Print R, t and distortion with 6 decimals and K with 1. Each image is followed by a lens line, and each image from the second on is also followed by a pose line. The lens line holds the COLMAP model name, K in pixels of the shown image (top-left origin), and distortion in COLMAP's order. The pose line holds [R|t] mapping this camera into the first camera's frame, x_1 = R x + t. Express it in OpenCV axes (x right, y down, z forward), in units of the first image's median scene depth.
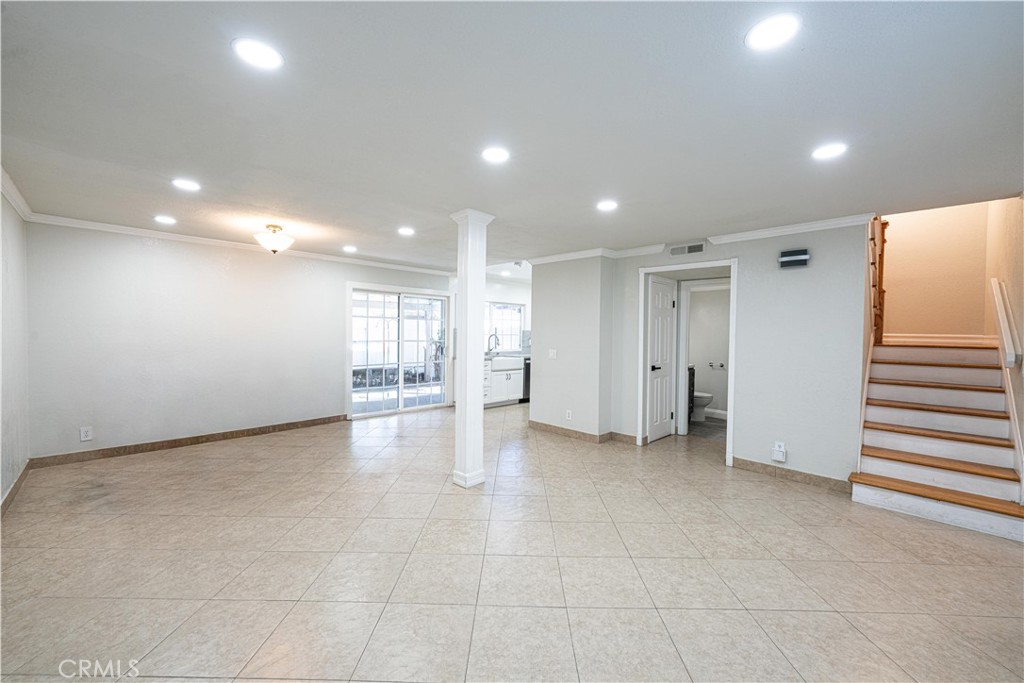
lens RADIAL K [[399.3, 0, 513.4], [0, 399.3, 339.1], [0, 0, 1]] dist [-0.002155, 0.000136]
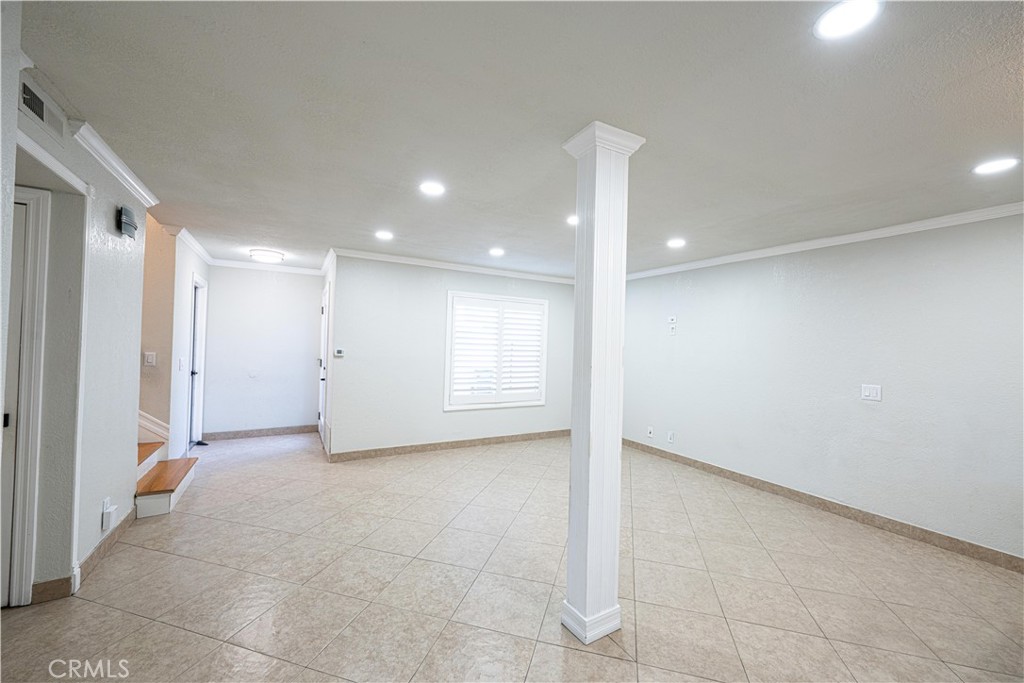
lens RADIAL K [[399.3, 0, 513.1], [0, 399.3, 341.2], [0, 0, 1]] dist [-0.002155, 0.000136]
pose [[-0.964151, -0.040455, 0.262253, -0.164062], [-0.038836, 0.999181, 0.011355, -0.039056], [-0.262498, 0.000763, -0.964932, 1.875357]]
